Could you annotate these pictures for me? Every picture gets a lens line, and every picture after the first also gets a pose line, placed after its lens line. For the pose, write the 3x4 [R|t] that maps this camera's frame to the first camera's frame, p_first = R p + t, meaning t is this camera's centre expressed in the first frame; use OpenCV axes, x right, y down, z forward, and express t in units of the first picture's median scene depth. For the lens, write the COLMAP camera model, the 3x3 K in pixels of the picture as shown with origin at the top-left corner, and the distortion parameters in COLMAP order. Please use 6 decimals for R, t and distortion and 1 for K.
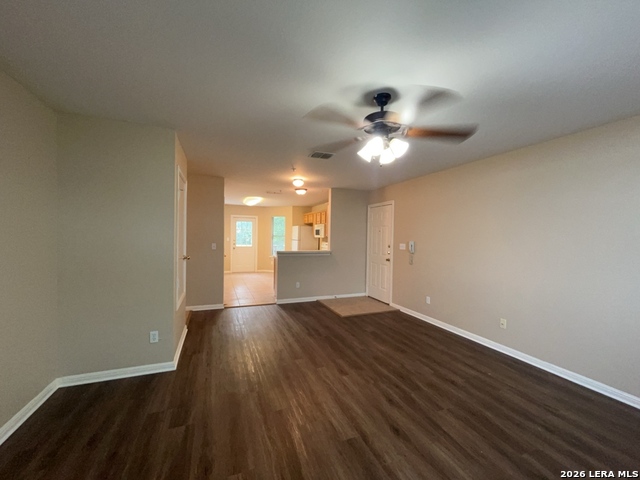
lens RADIAL K [[258.3, 0, 320.8], [0, 258.3, 239.8], [0, 0, 1]] dist [-0.001627, -0.000280]
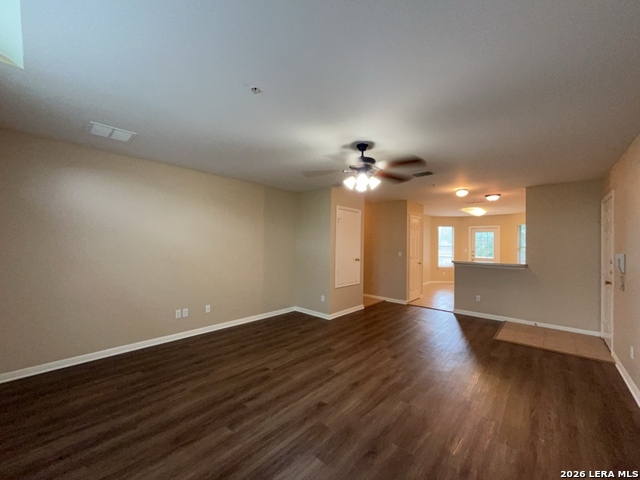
lens RADIAL K [[258.3, 0, 320.9], [0, 258.3, 242.0], [0, 0, 1]] dist [-0.001627, -0.000280]
pose [[0.441225, -0.018916, -0.897197, 0.556514], [-0.018784, 0.999364, -0.030308, 0.010389], [0.897200, 0.030226, 0.440589, 0.076769]]
